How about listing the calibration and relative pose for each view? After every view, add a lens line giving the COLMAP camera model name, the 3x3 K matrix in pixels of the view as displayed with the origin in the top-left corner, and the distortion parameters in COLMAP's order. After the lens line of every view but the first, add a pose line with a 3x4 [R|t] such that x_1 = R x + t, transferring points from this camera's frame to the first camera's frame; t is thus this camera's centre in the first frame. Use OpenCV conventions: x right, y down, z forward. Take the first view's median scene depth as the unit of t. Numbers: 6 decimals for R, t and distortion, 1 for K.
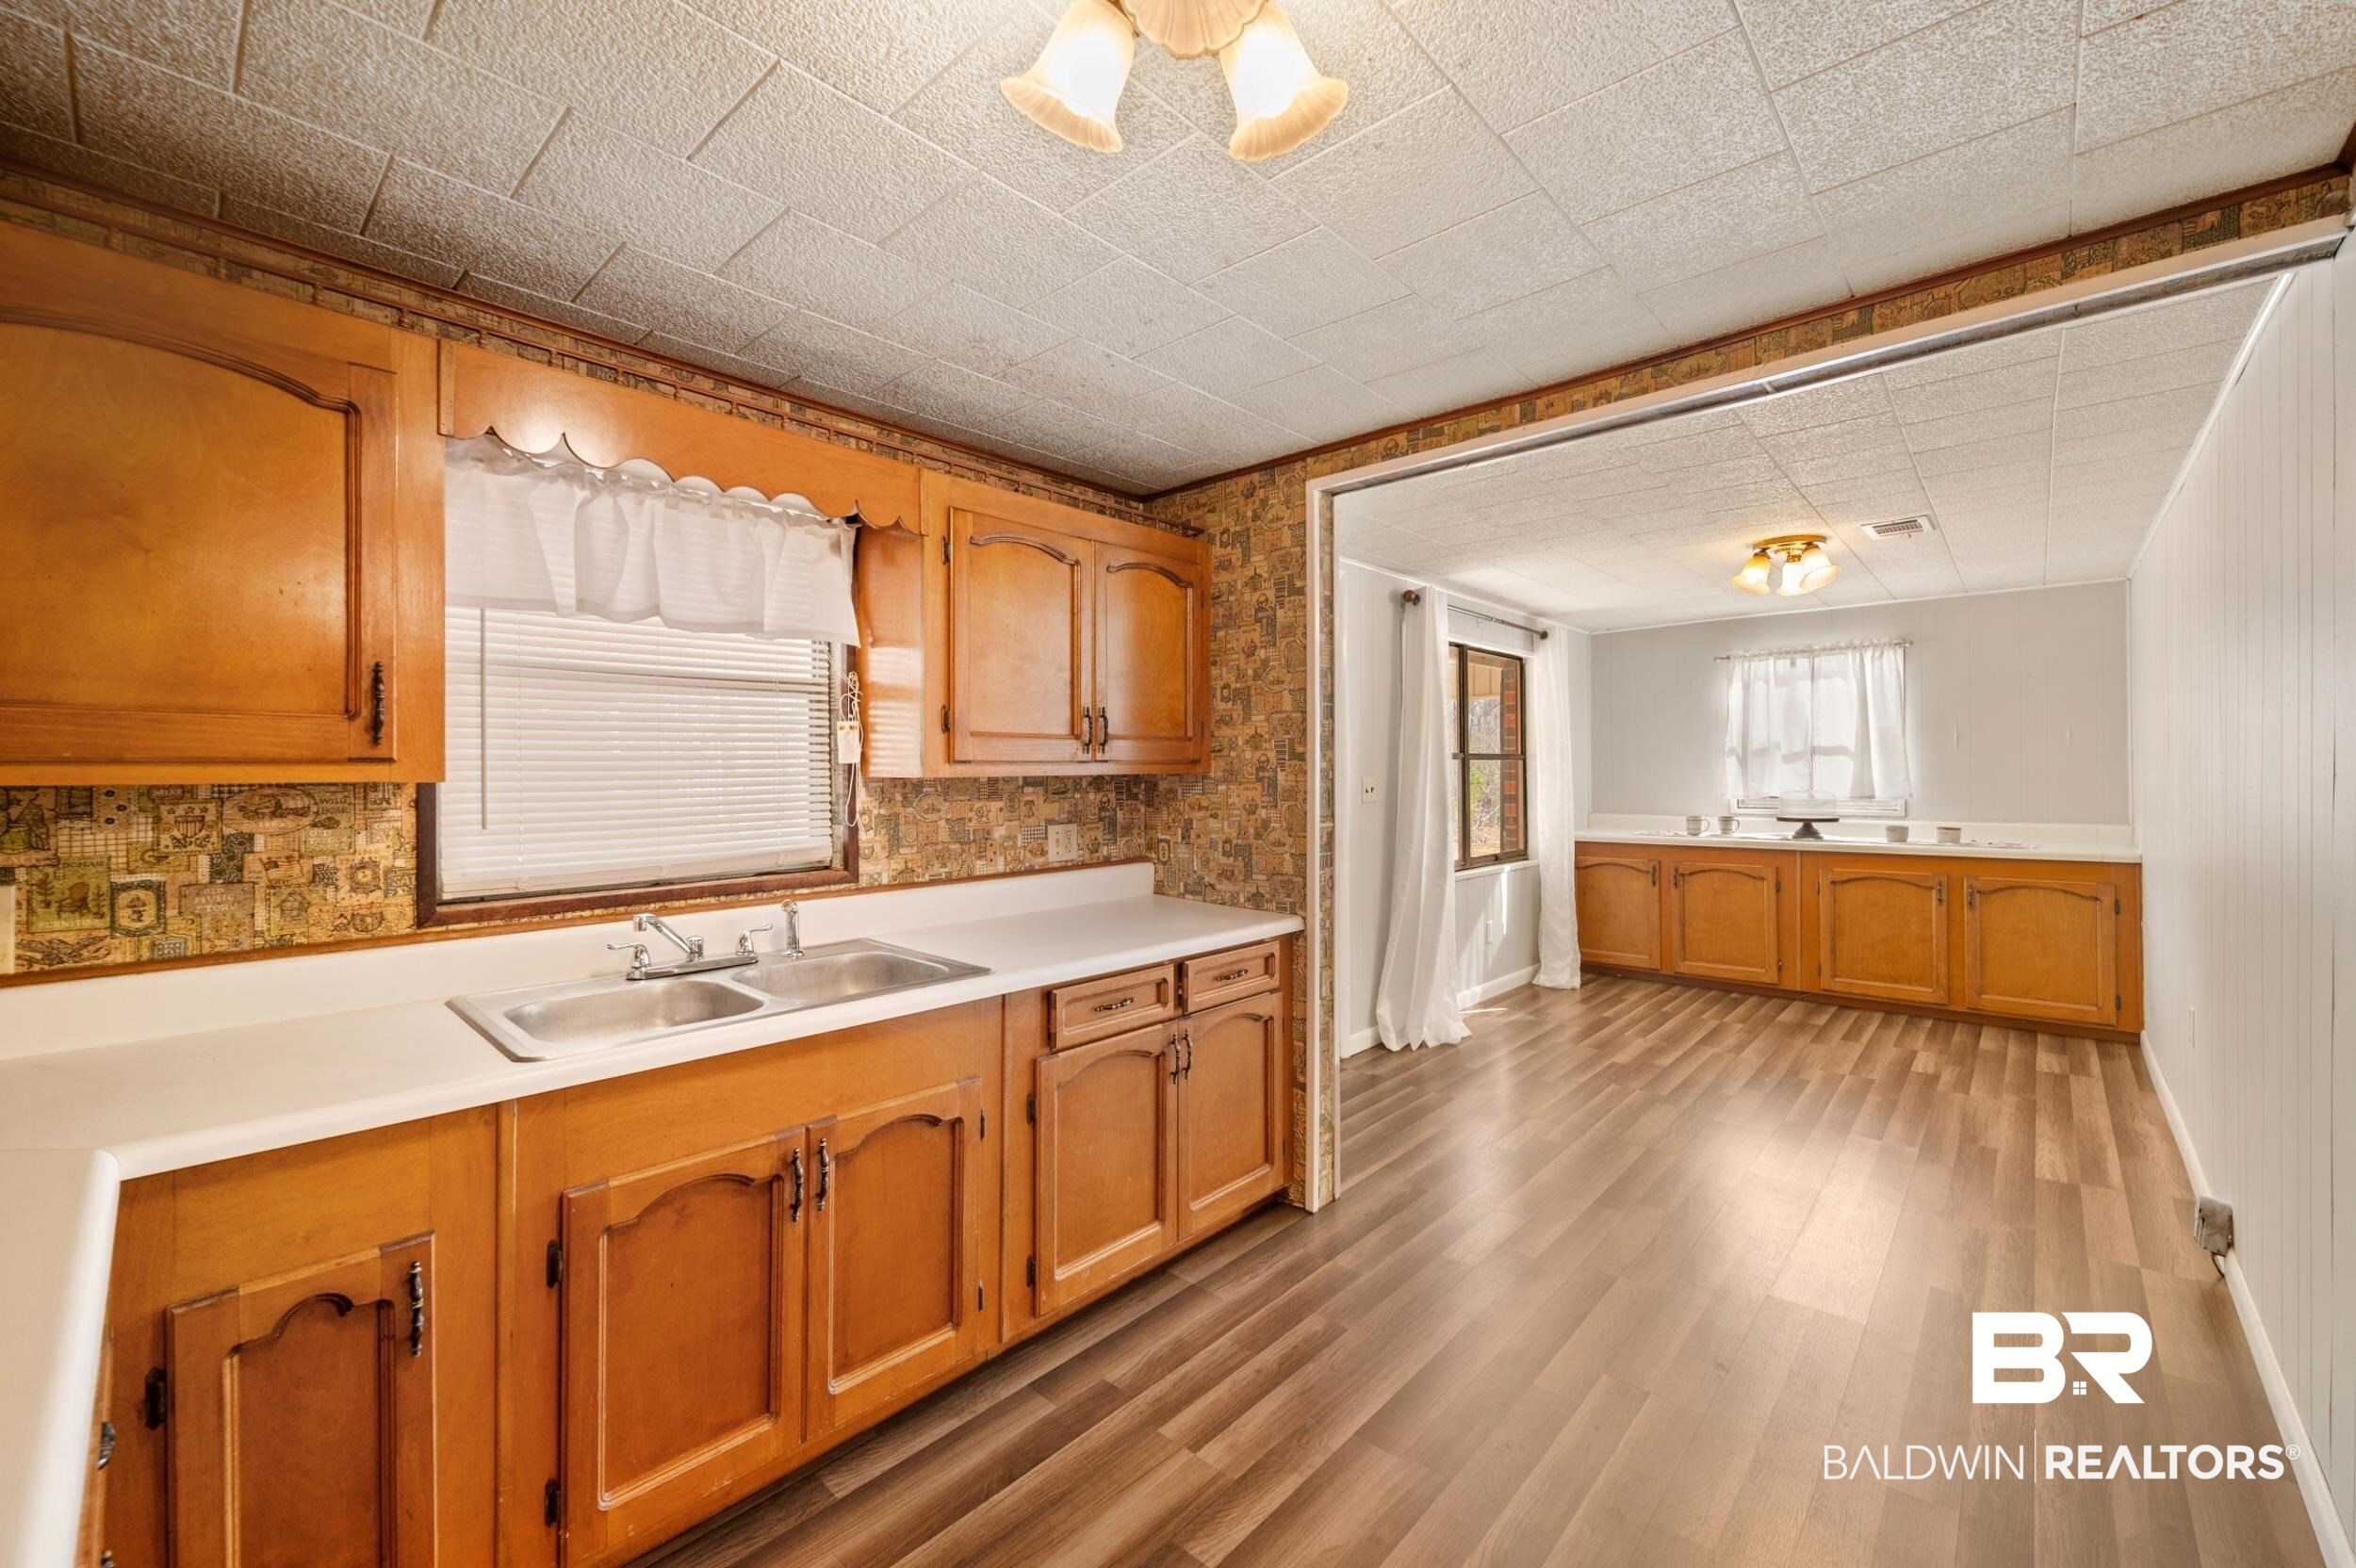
lens RADIAL K [[937.5, 0, 1185.9], [0, 937.5, 776.8], [0, 0, 1]] dist [-0.000189, 0.001212]
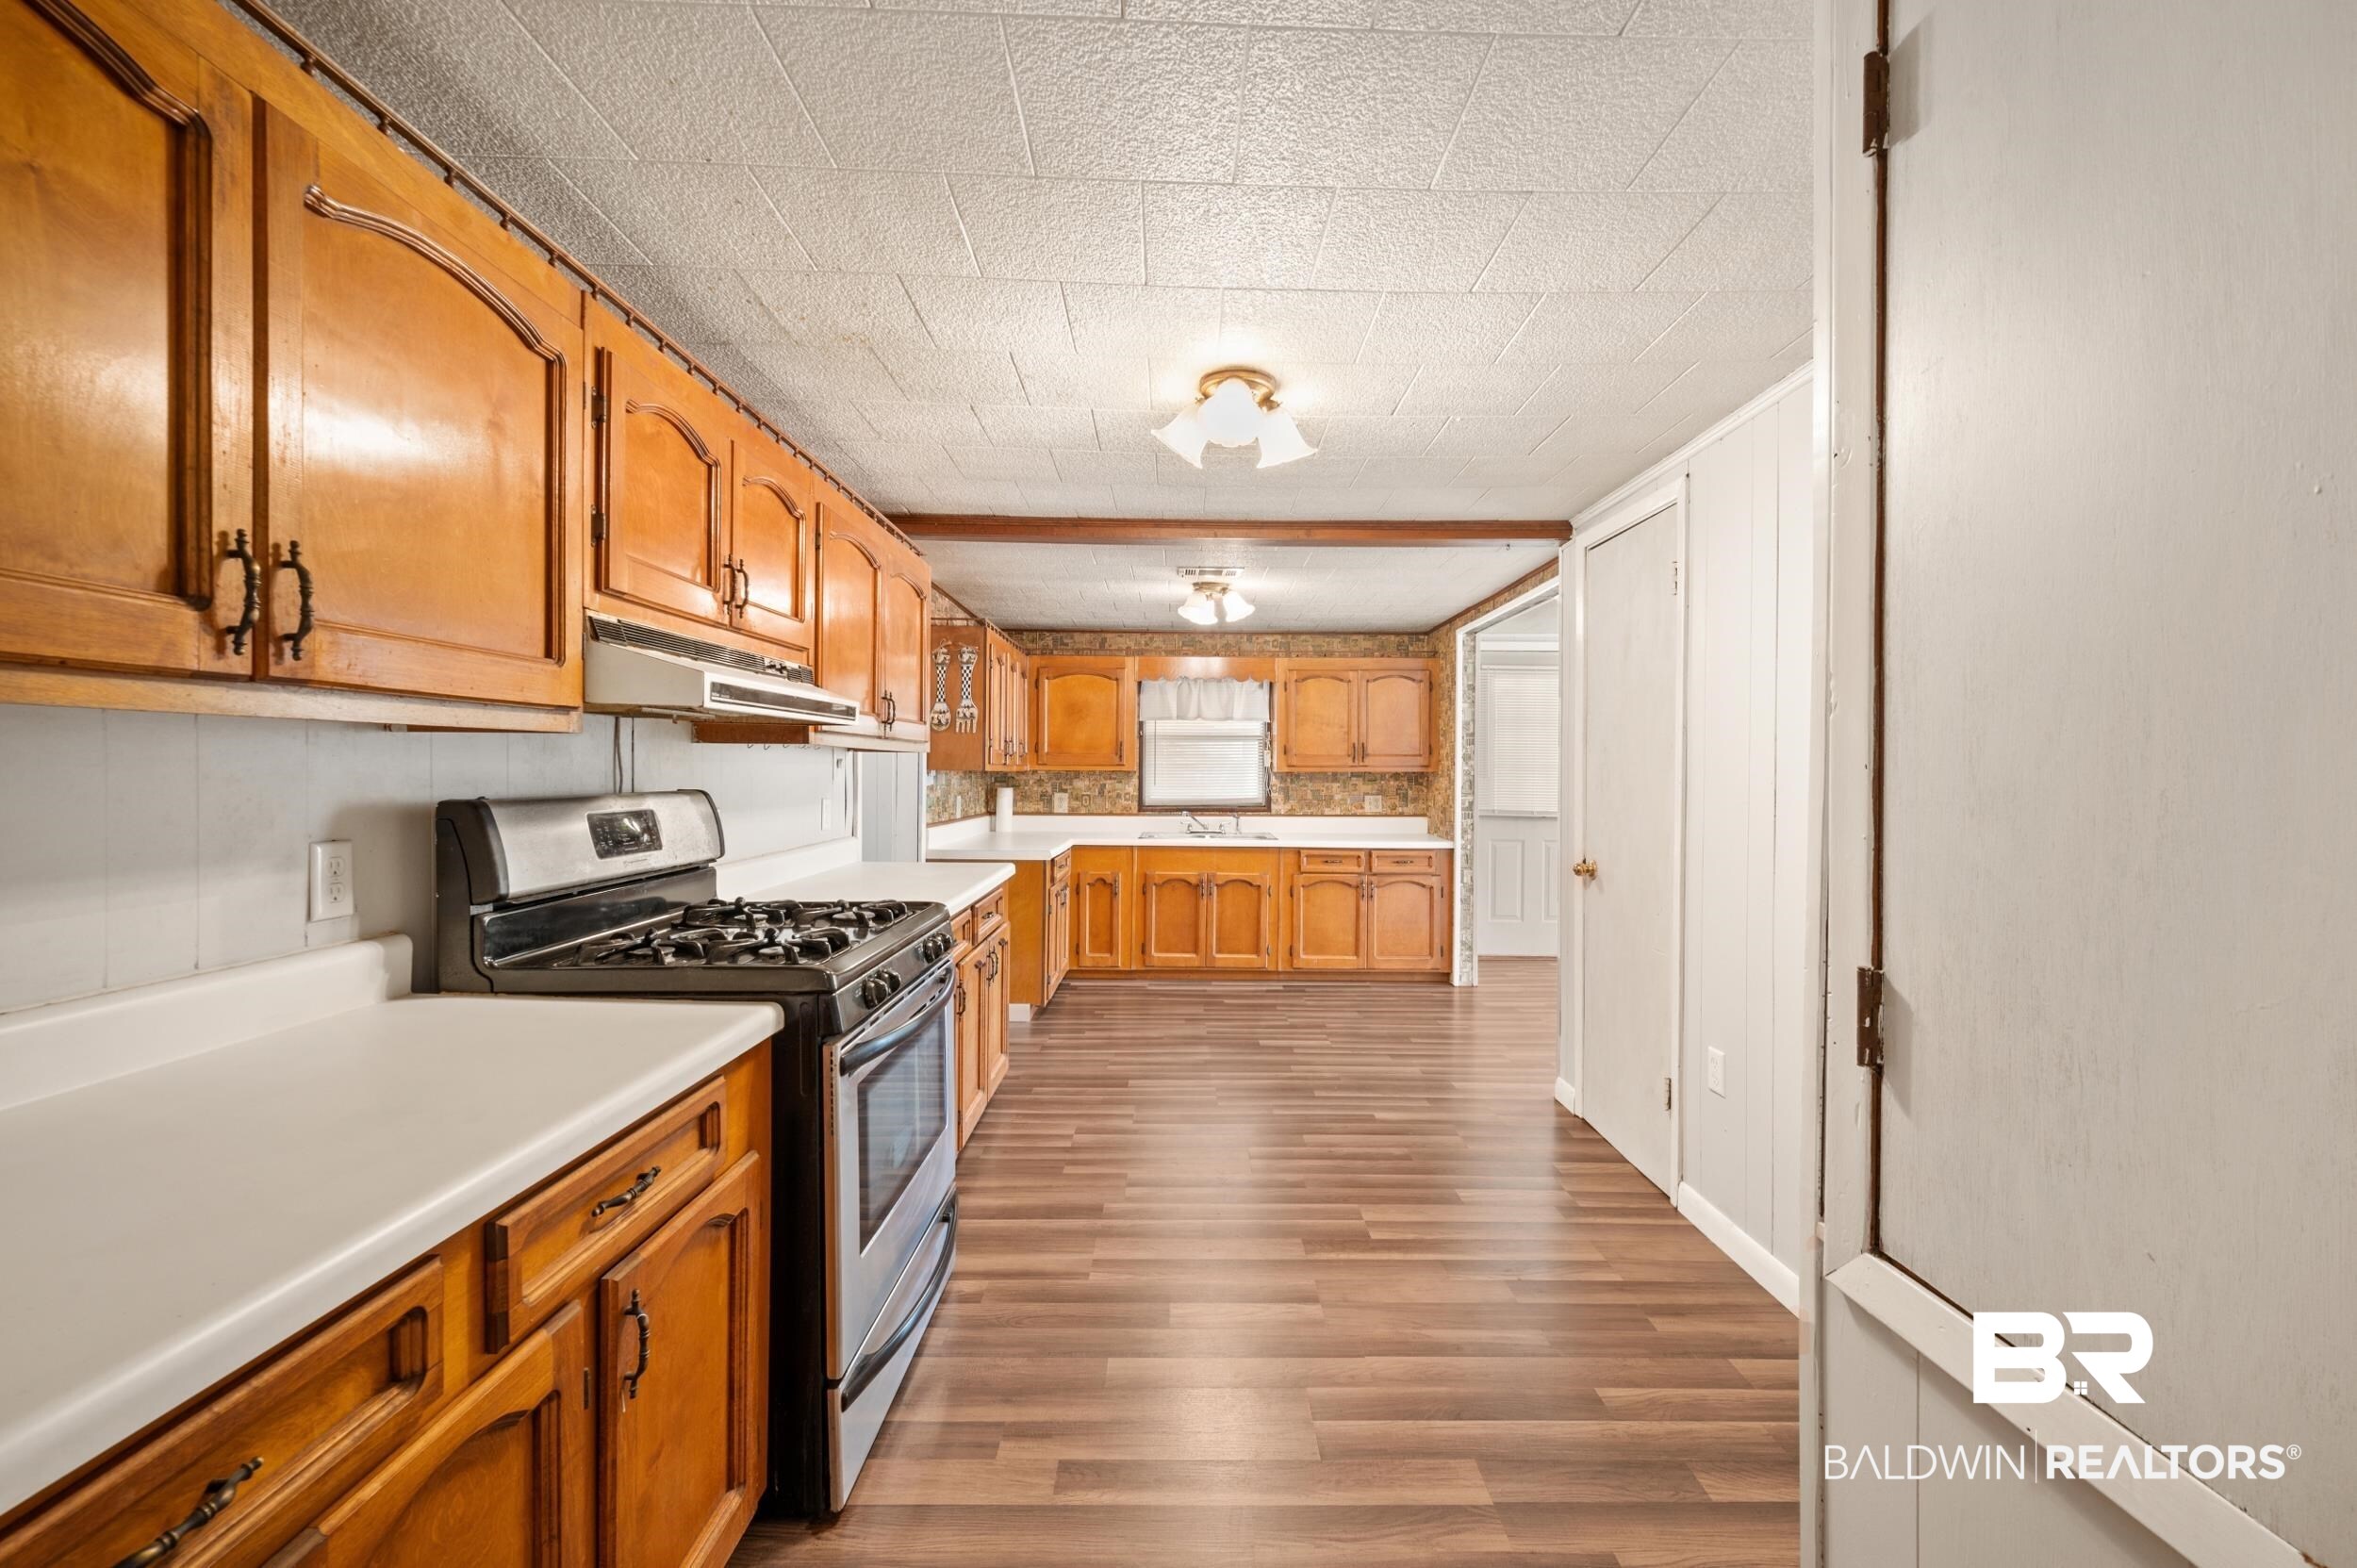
lens RADIAL K [[937.9, 0, 1186.4], [0, 937.9, 776.8], [0, 0, 1]] dist [-0.000189, 0.001212]
pose [[0.676366, 0.009447, -0.736505, 1.498314], [-0.014407, 0.999896, -0.000406, 0.020242], [0.736425, 0.010886, 0.676432, -0.992039]]
